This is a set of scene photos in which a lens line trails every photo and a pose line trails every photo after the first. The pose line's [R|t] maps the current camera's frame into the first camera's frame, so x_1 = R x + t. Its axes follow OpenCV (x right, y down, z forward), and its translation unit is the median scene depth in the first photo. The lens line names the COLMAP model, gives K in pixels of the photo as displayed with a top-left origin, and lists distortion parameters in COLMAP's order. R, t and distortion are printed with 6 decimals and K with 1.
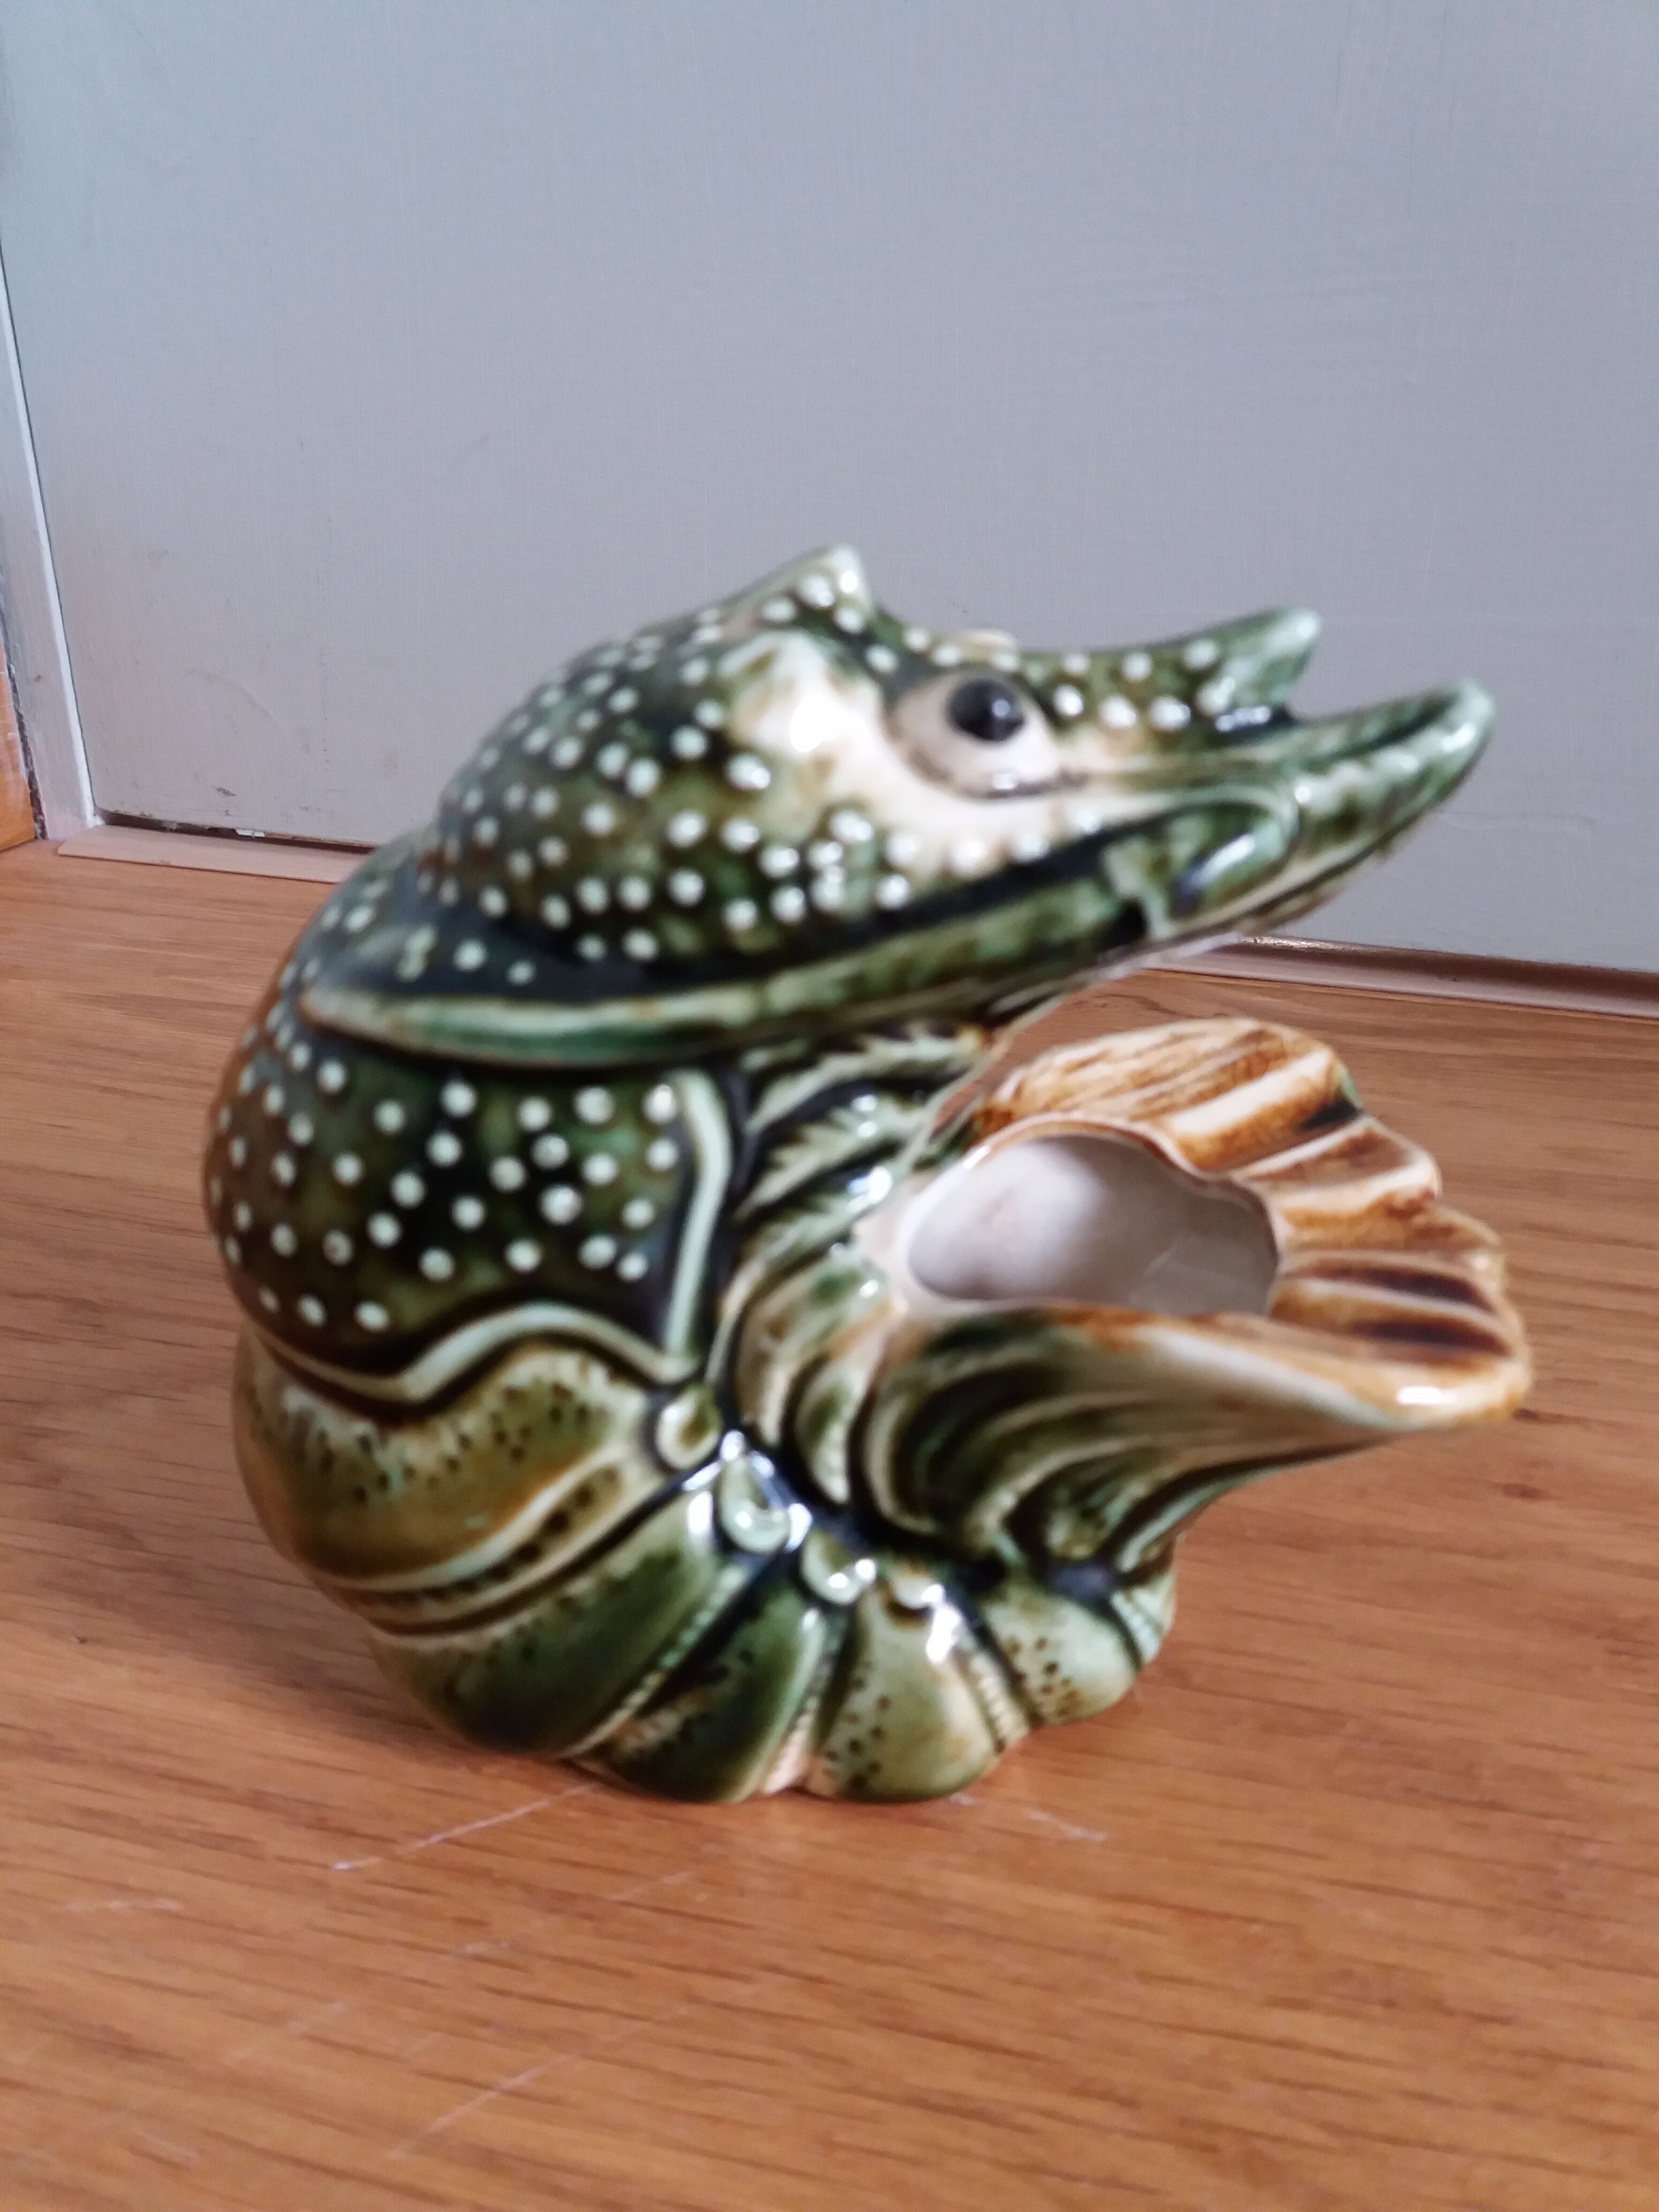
lens RADIAL K [[1818.3, 0, 805.2], [0, 1818.3, 1089.9], [0, 0, 1]] dist [-0.026059, 0.014210]
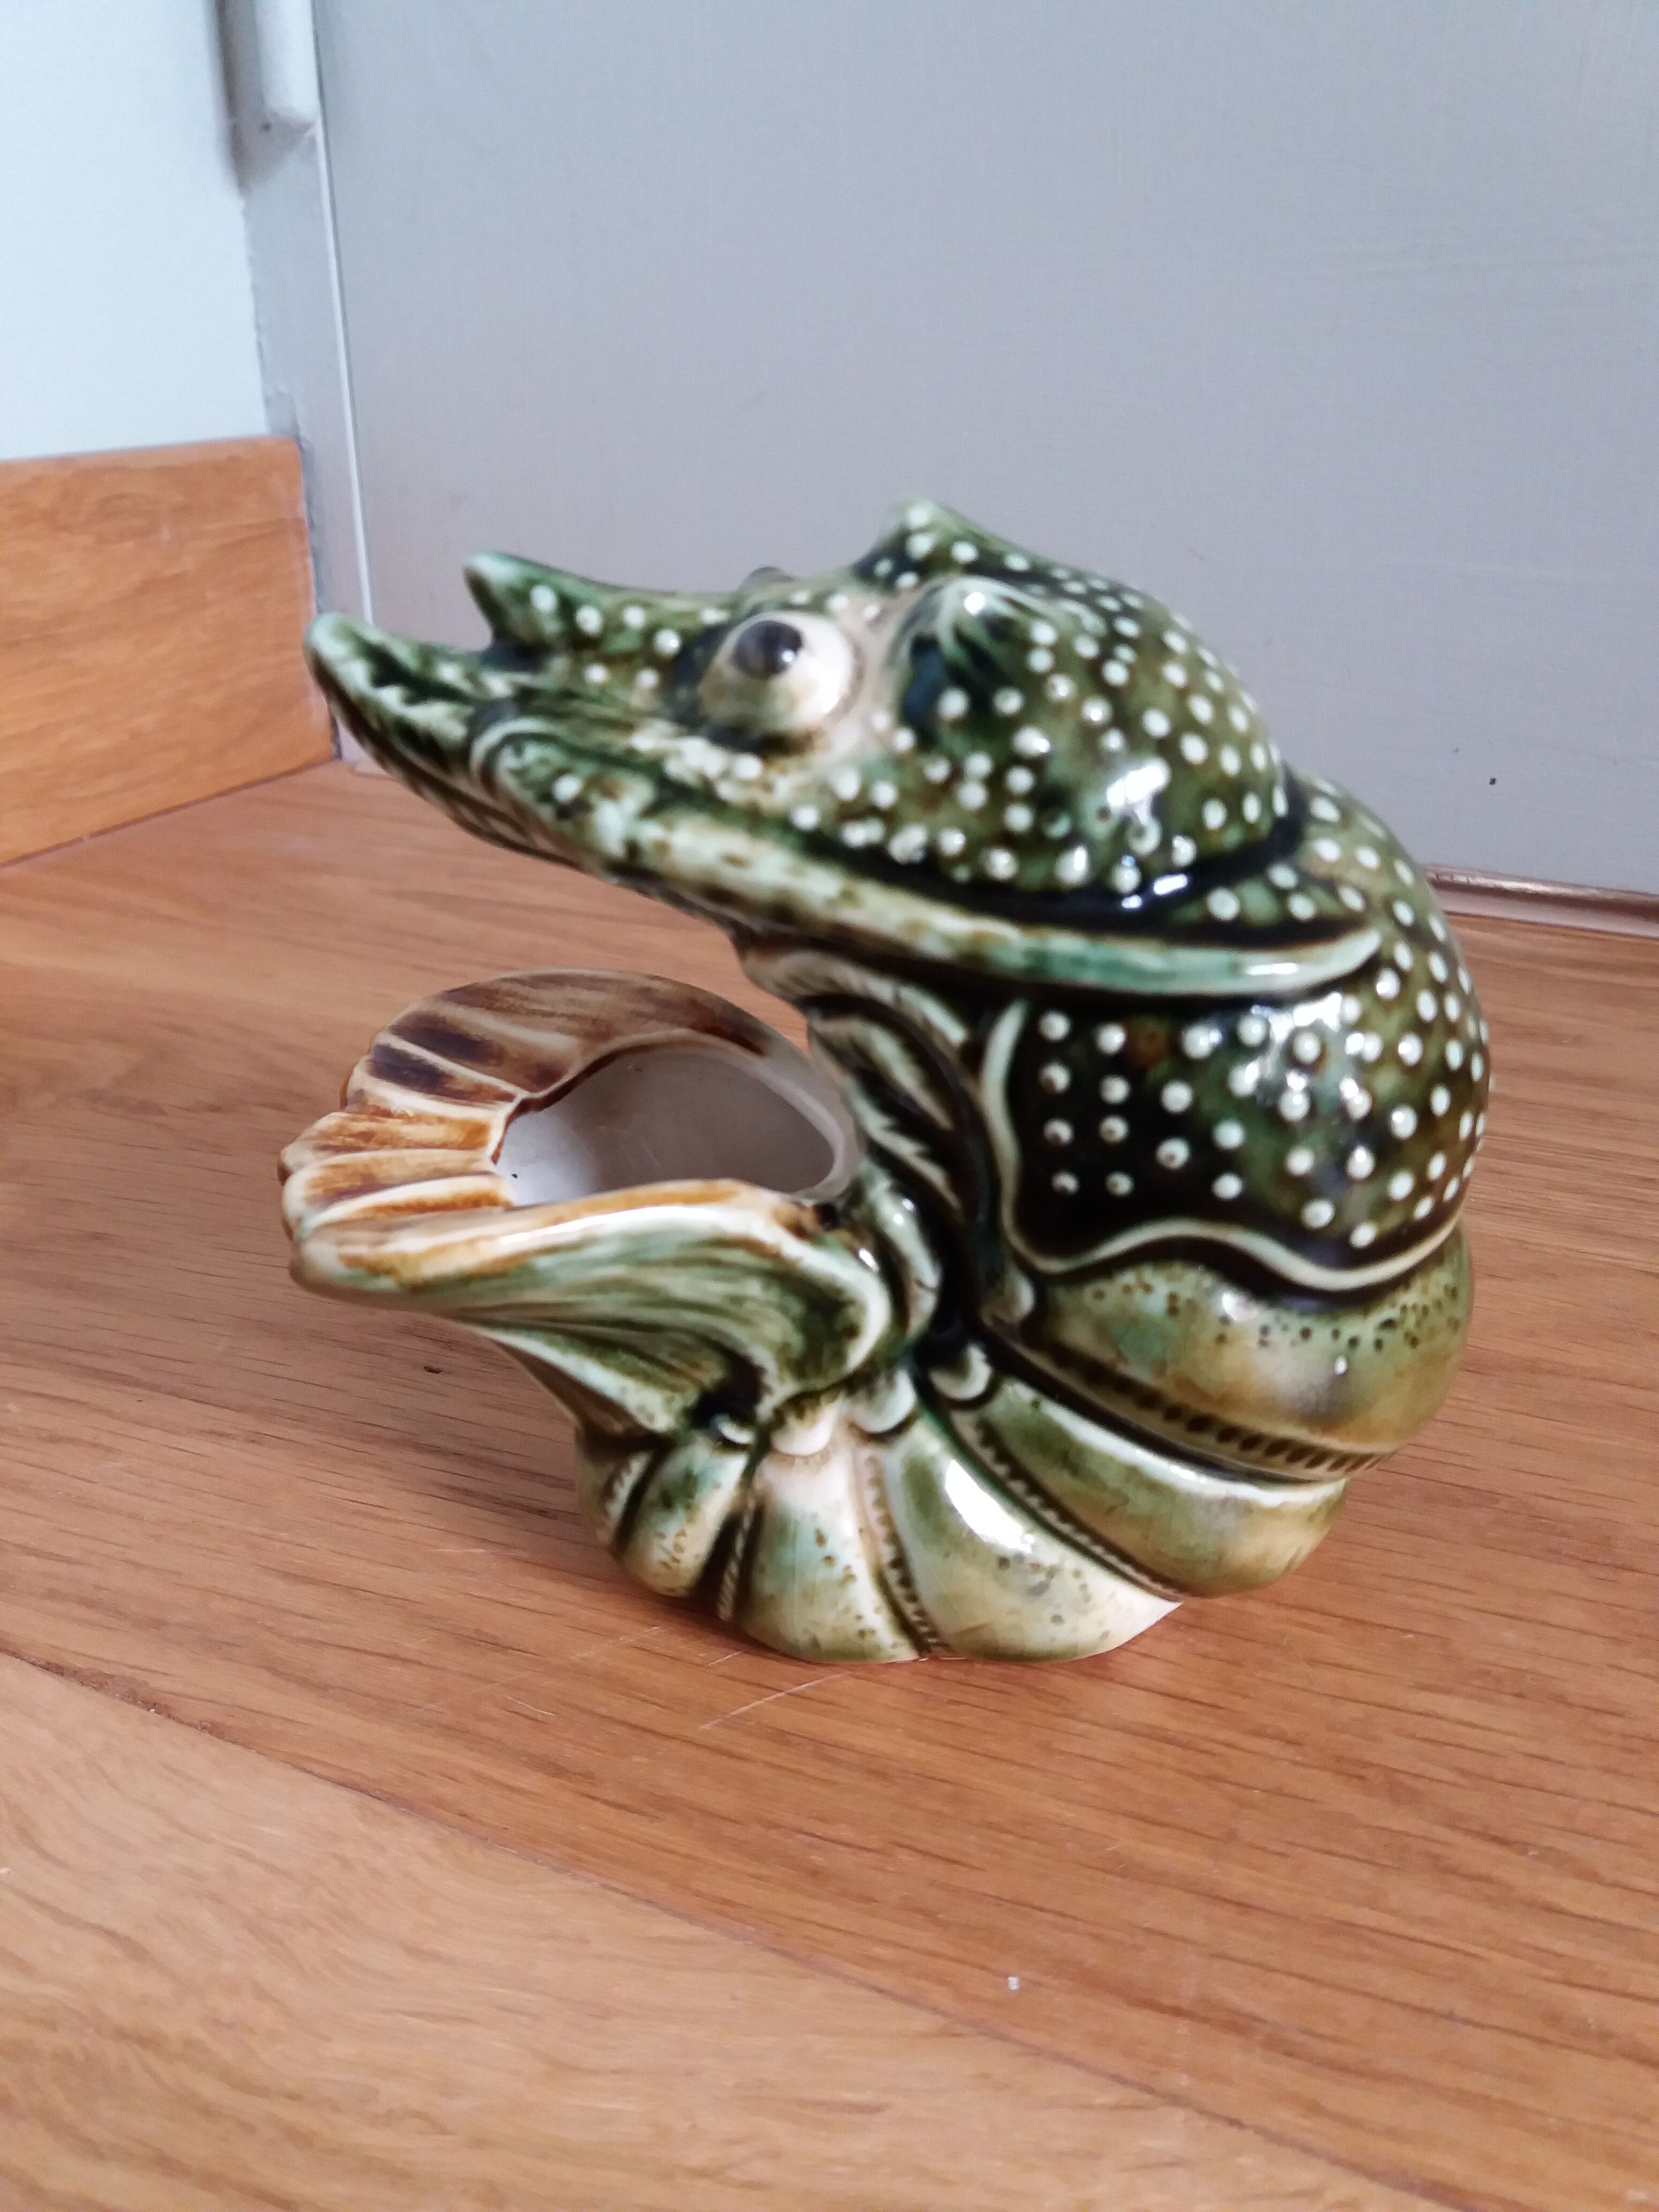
lens RADIAL K [[1818.3, 0, 808.2], [0, 1818.3, 1129.0], [0, 0, 1]] dist [-0.026059, 0.014210]
pose [[0.993353, 0.050496, -0.103445, -0.038996], [-0.047250, 0.998318, 0.033586, 0.106460], [0.104967, -0.028475, 0.994068, -0.223643]]
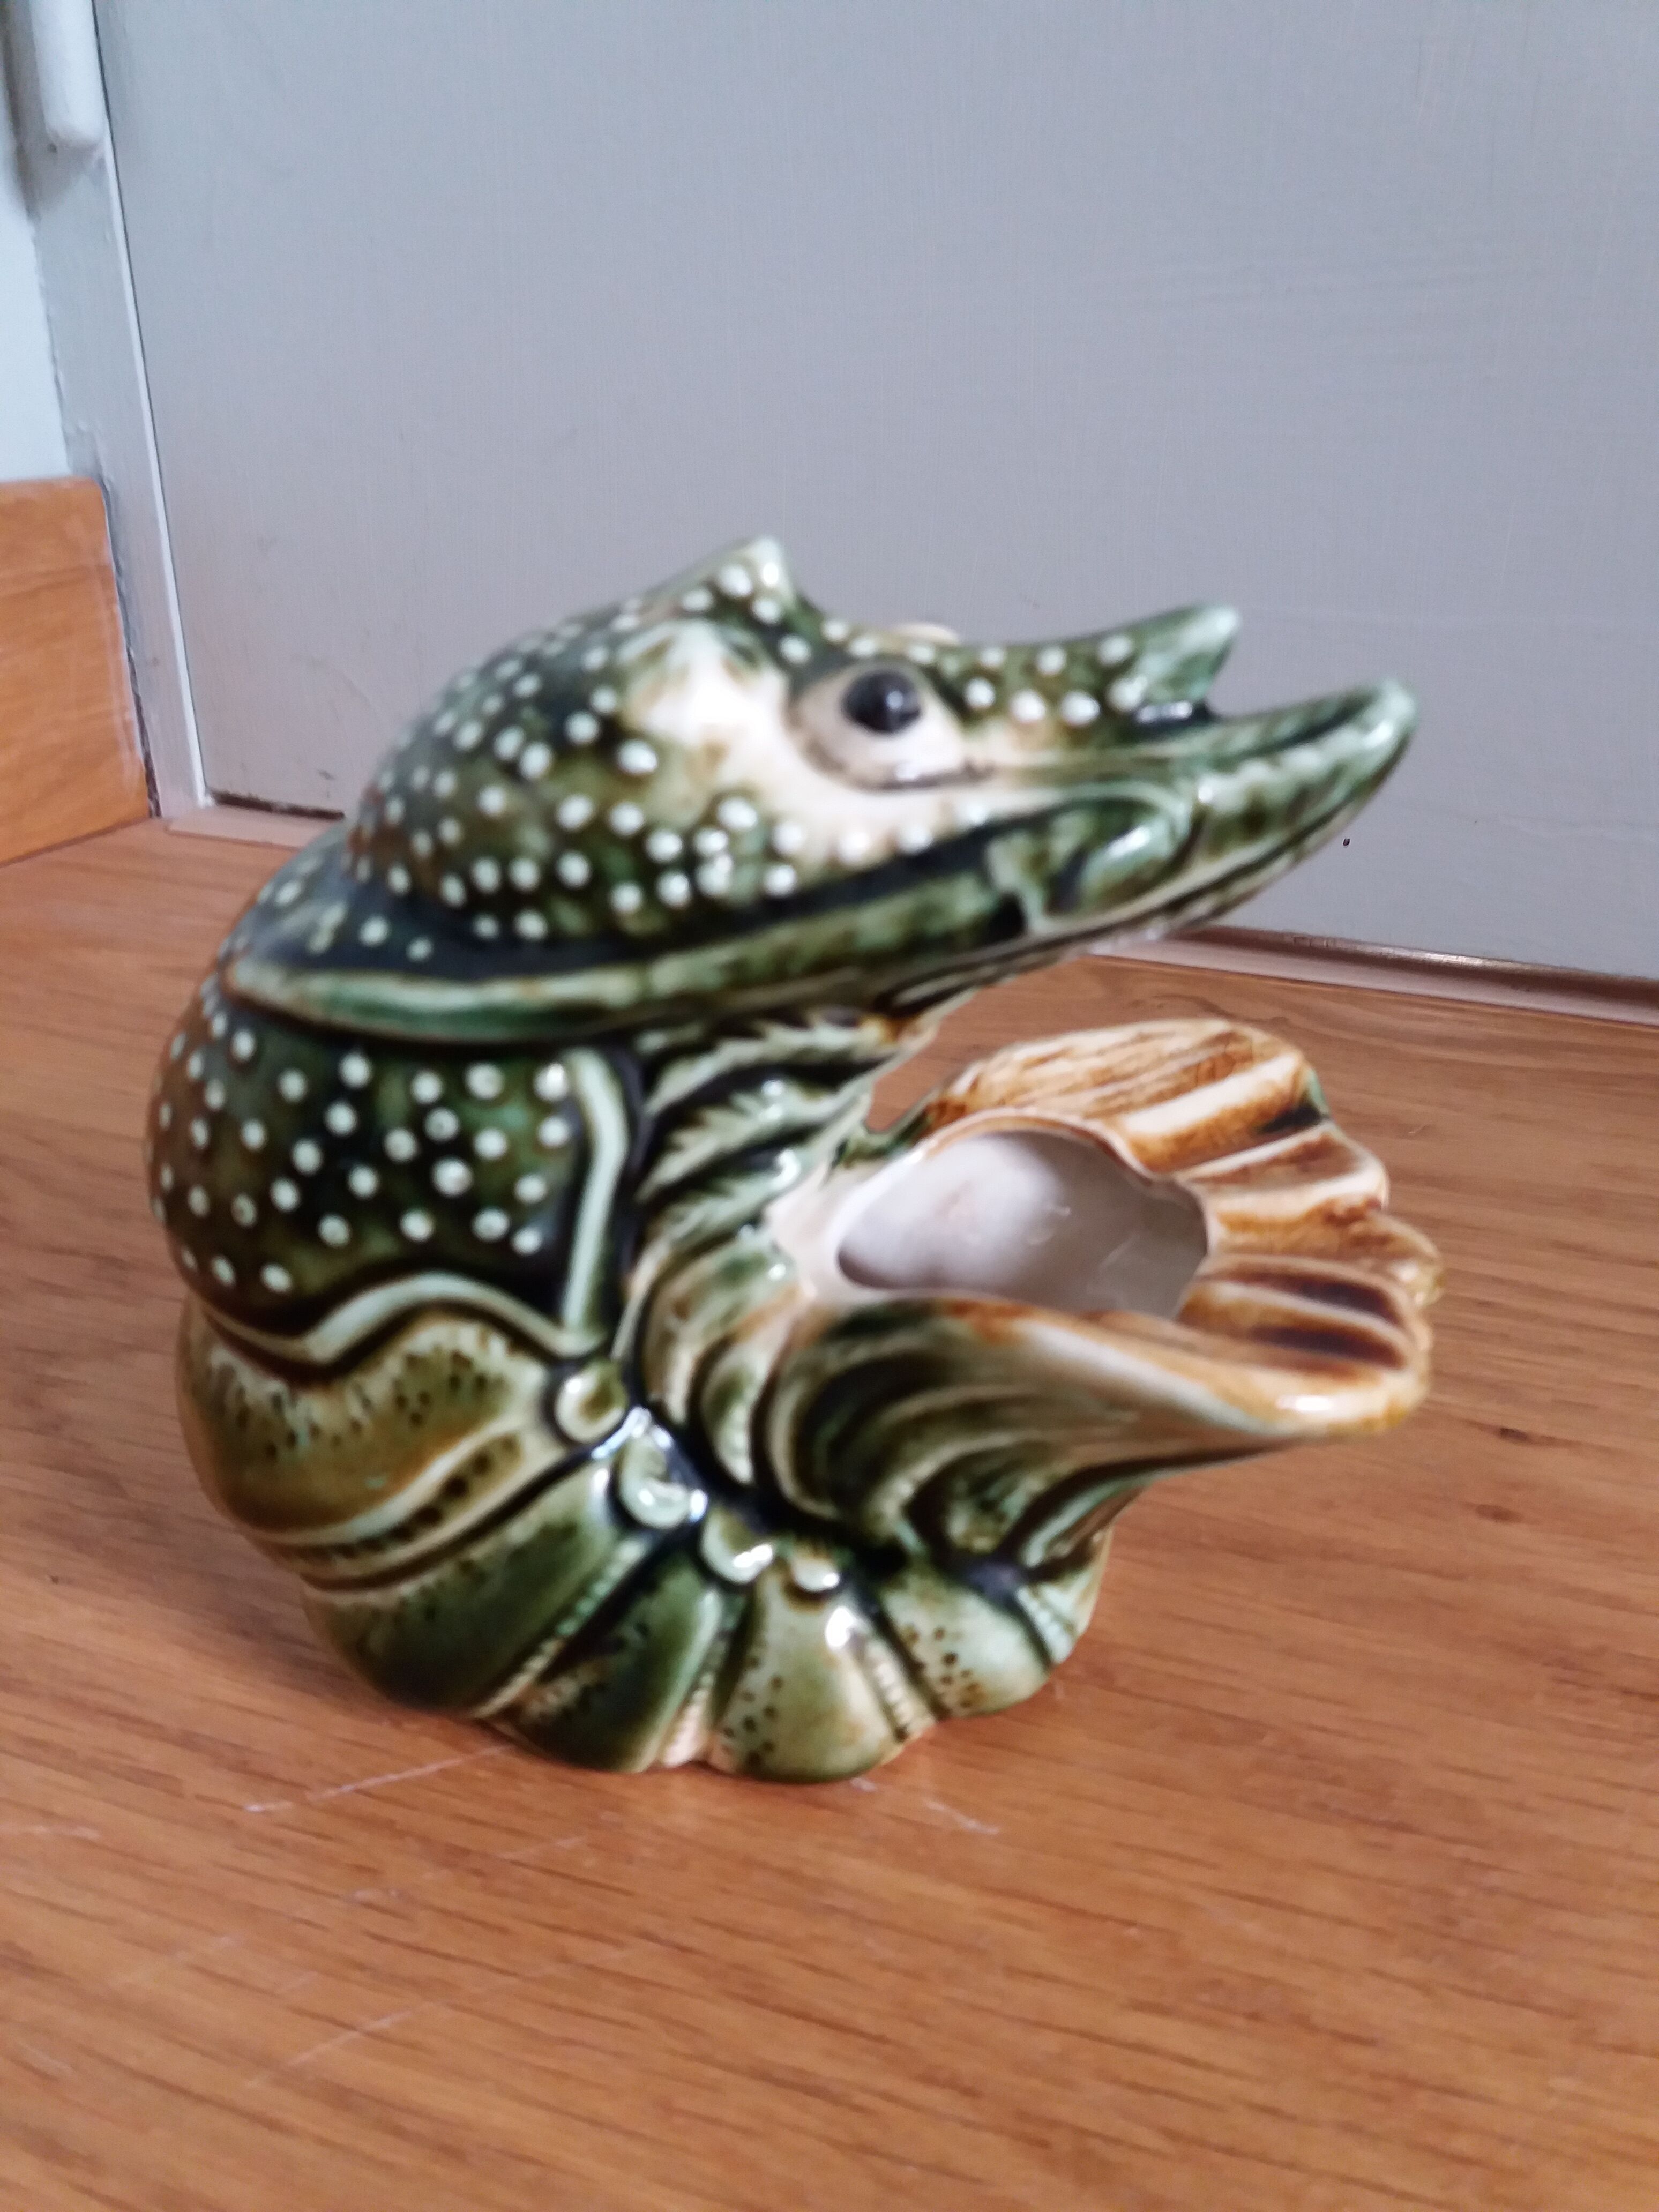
lens RADIAL K [[1818.3, 0, 817.4], [0, 1818.3, 1092.8], [0, 0, 1]] dist [-0.026059, 0.014210]
pose [[0.995818, 0.033553, -0.084977, 0.144999], [-0.033211, 0.999434, 0.005431, 0.003080], [0.085111, -0.002586, 0.996368, -0.004758]]
